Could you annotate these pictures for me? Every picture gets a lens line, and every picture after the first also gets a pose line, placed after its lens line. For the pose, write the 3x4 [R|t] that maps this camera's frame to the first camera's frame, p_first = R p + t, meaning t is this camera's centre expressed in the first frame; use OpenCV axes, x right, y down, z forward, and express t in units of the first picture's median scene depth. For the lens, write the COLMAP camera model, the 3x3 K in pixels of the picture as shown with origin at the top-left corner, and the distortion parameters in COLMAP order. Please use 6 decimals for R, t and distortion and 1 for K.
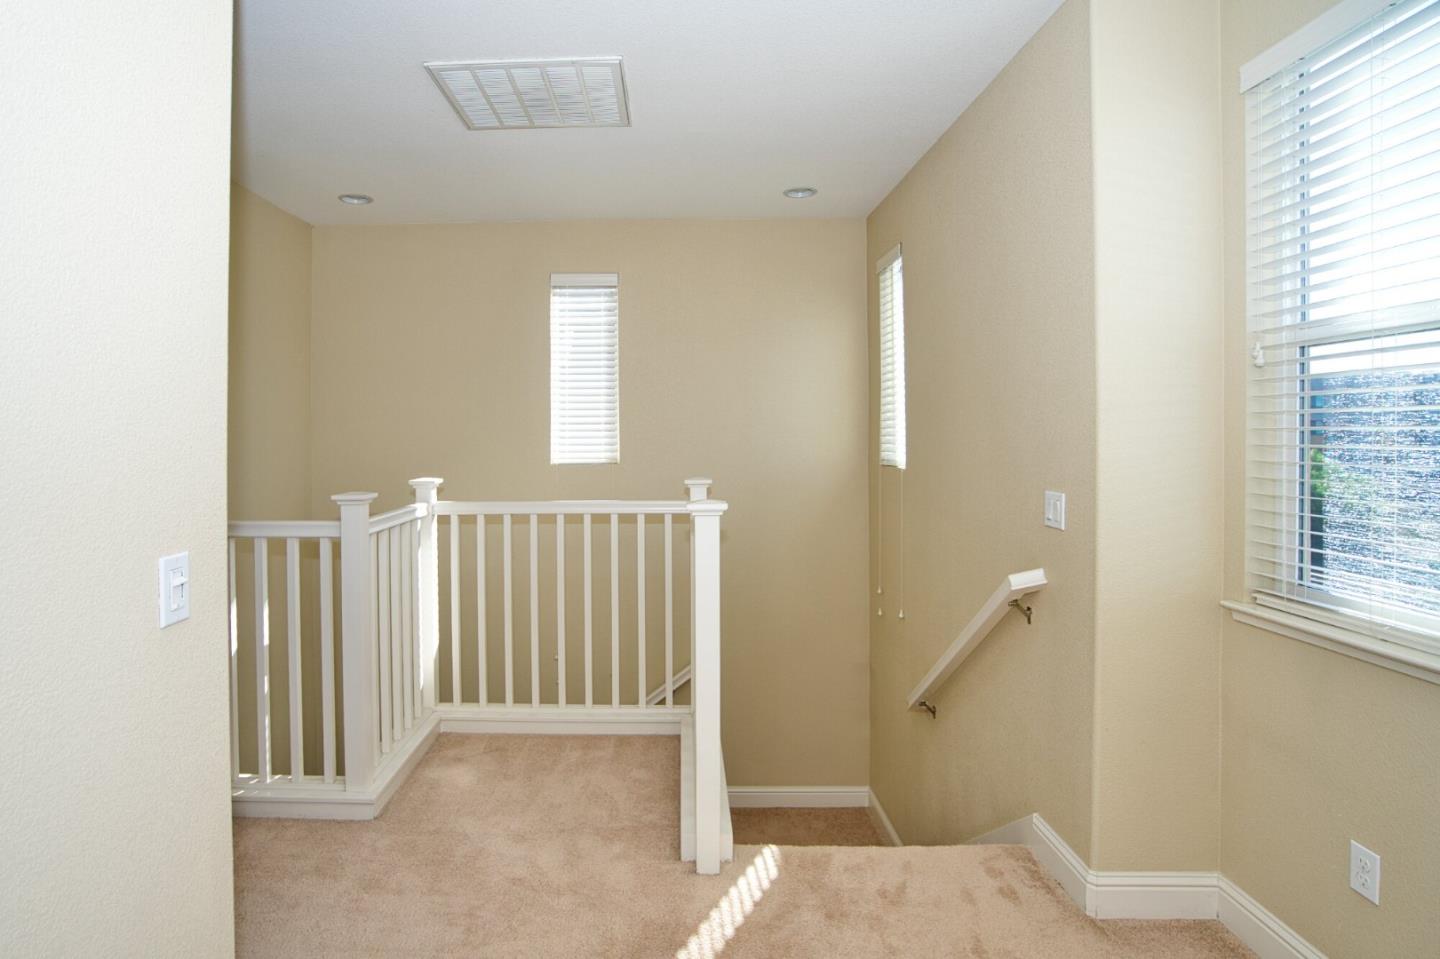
lens RADIAL K [[697.8, 0, 719.9], [0, 697.8, 444.5], [0, 0, 1]] dist [-0.026508, 0.000340]
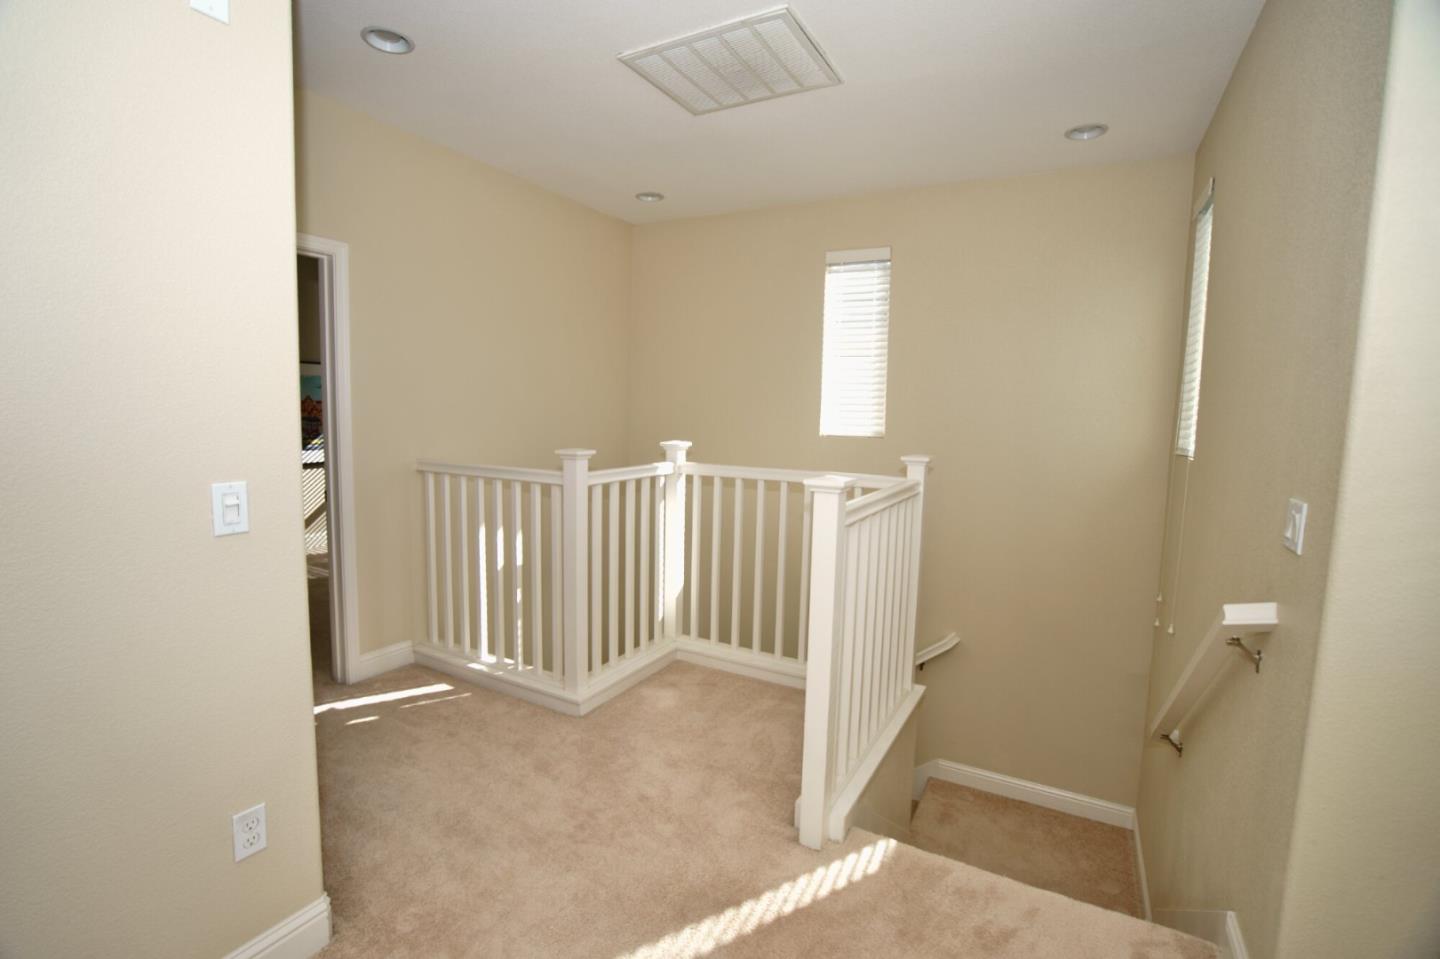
lens RADIAL K [[651.0, 0, 720.0], [0, 651.0, 479.5], [0, 0, 1]] dist [-0.041043, 0.019019]
pose [[0.889577, 0.076433, -0.450345, 0.195170], [-0.034373, 0.994307, 0.100856, 0.000724], [0.455490, -0.074240, 0.887140, 0.119055]]
